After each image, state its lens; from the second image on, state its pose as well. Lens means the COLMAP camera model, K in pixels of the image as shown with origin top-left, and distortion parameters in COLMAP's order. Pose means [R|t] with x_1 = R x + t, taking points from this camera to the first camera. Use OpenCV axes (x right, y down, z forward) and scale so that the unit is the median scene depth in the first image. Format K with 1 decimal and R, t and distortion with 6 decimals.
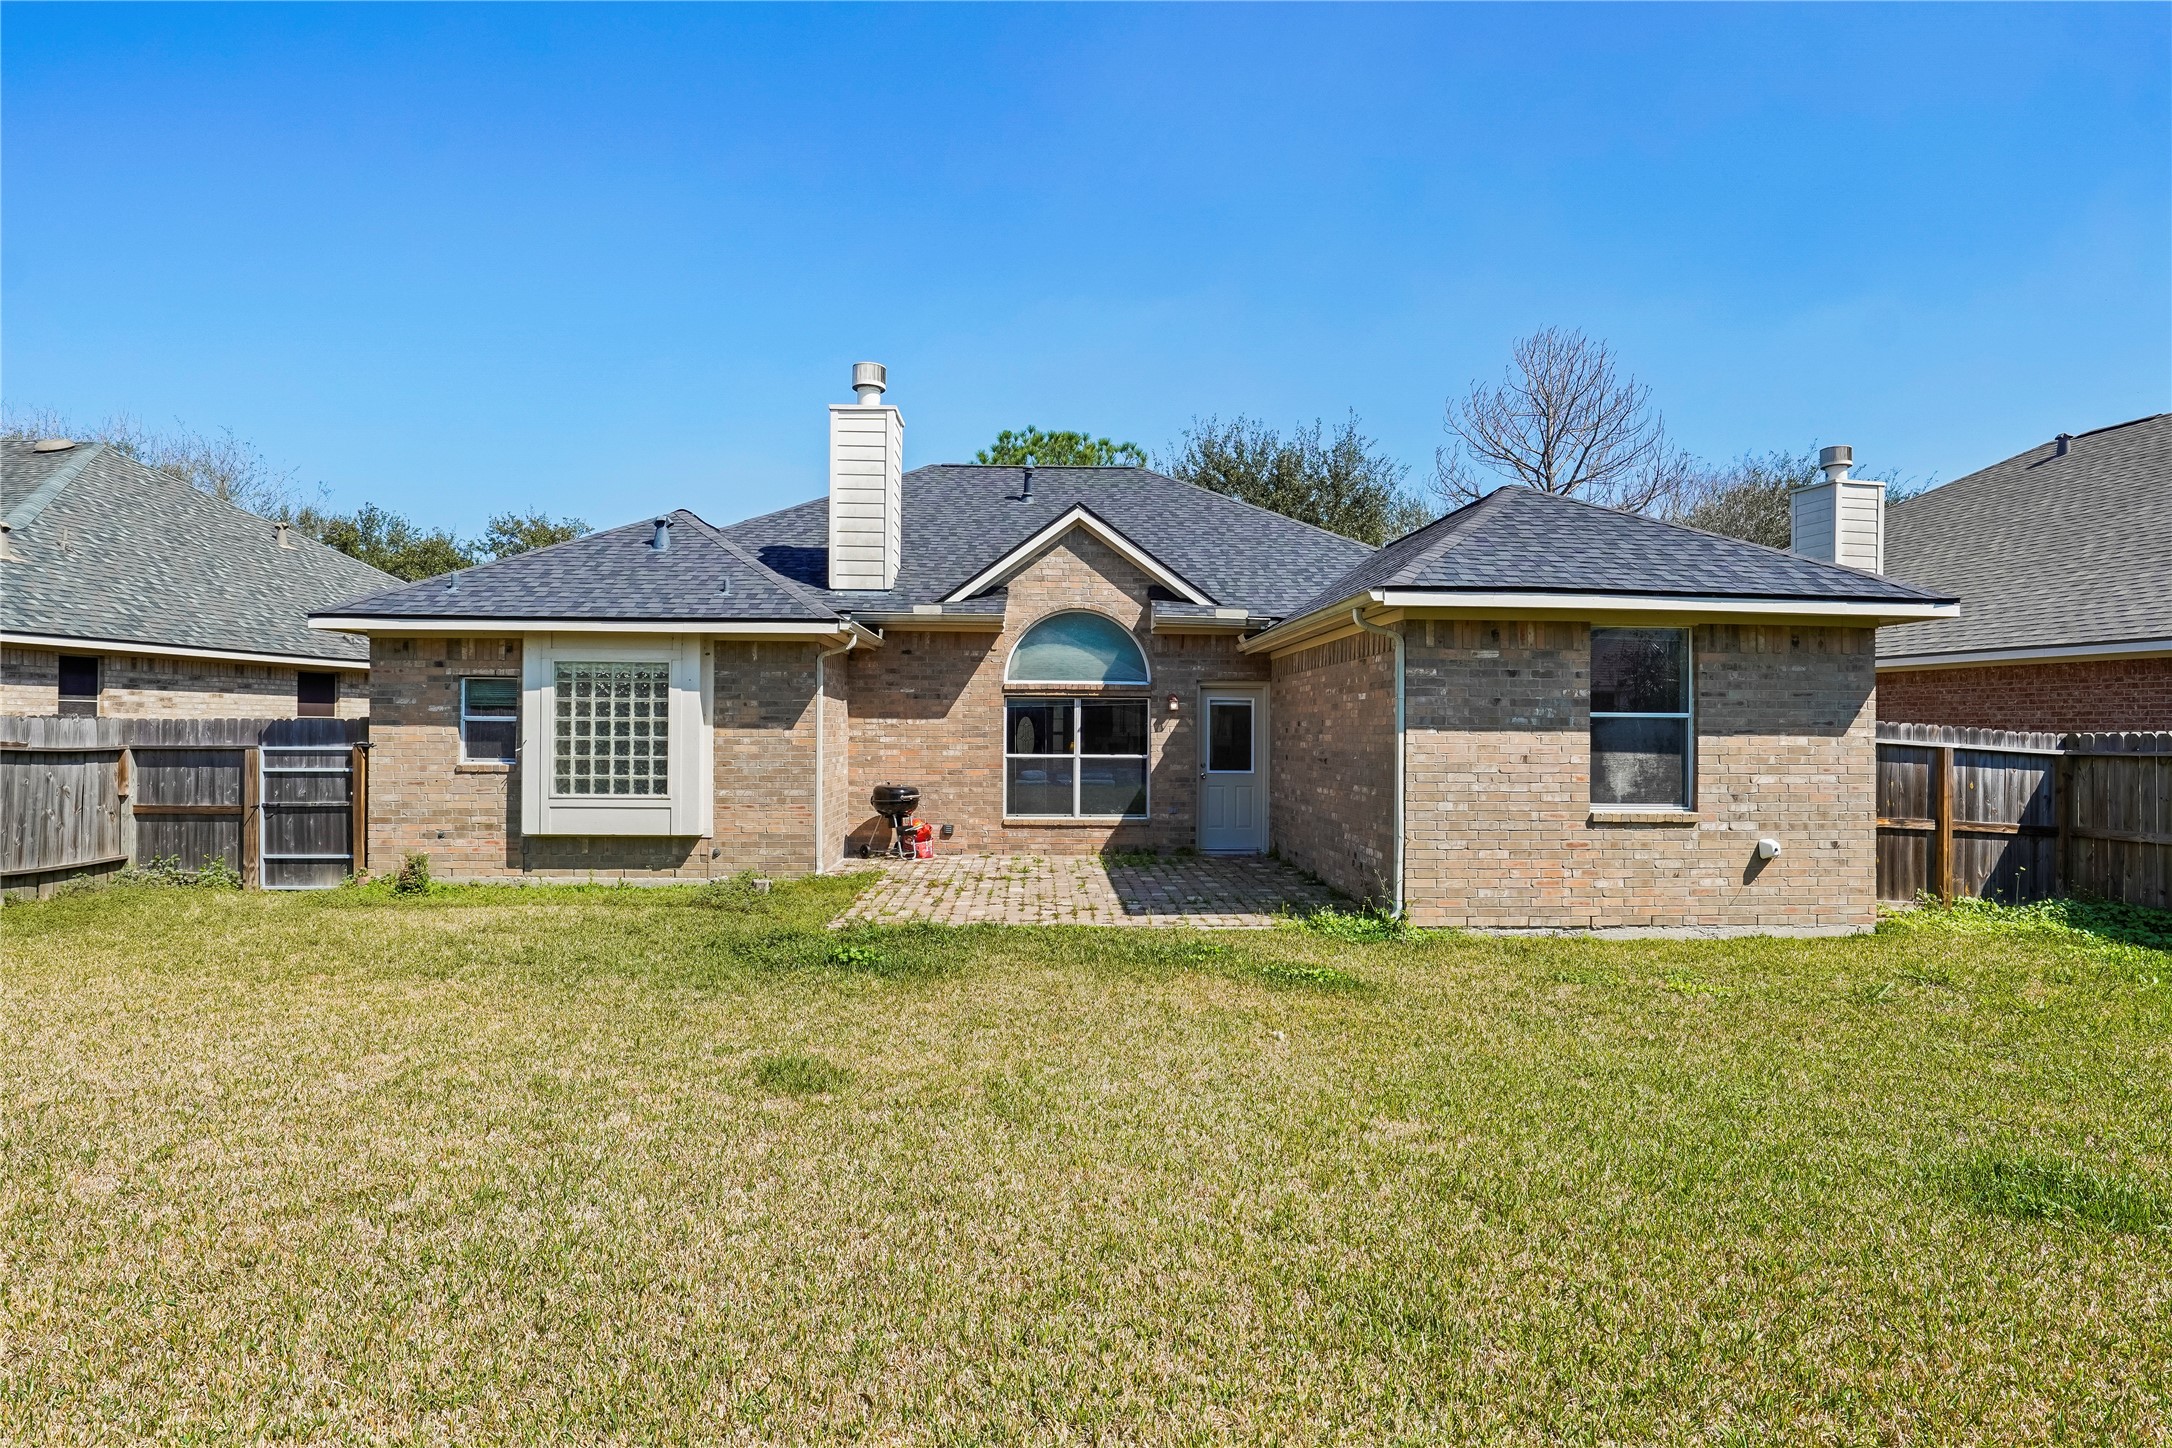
lens RADIAL K [[1151.0, 0, 1084.3], [0, 1151.0, 713.2], [0, 0, 1]] dist [-0.026198, 0.003508]
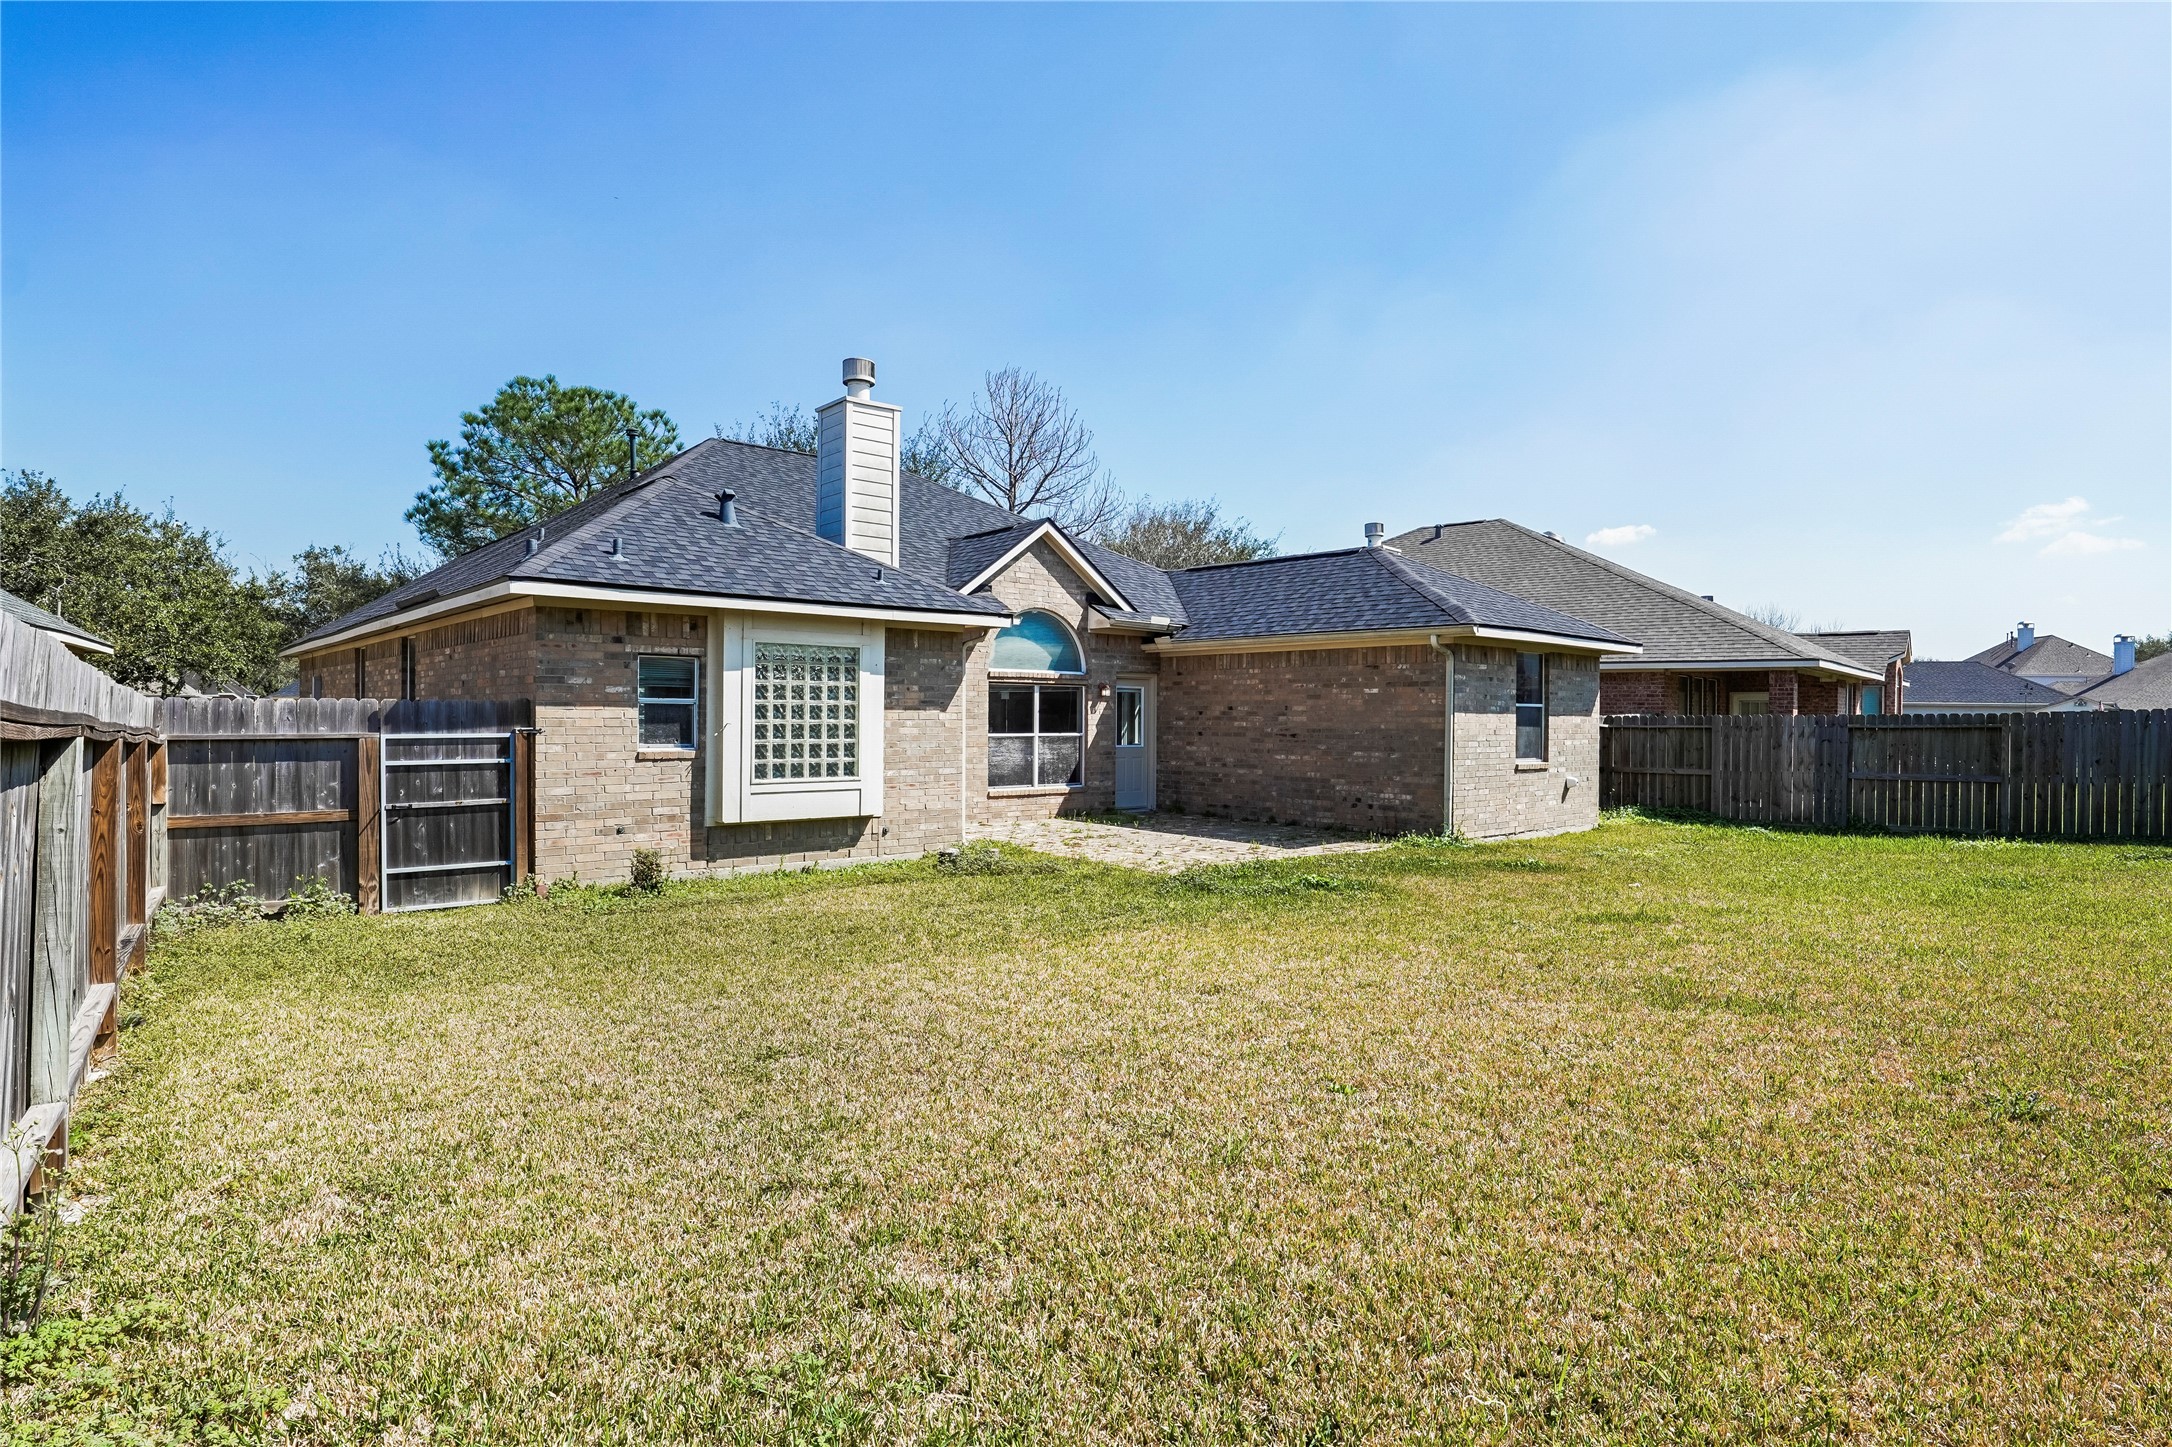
lens RADIAL K [[1151.0, 0, 1075.0], [0, 1151.0, 728.5], [0, 0, 1]] dist [-0.026198, 0.003508]
pose [[0.786383, -0.008314, 0.617683, -0.836237], [-0.011555, 0.999537, 0.028164, -0.002943], [-0.617631, -0.029285, 0.785923, 0.072848]]
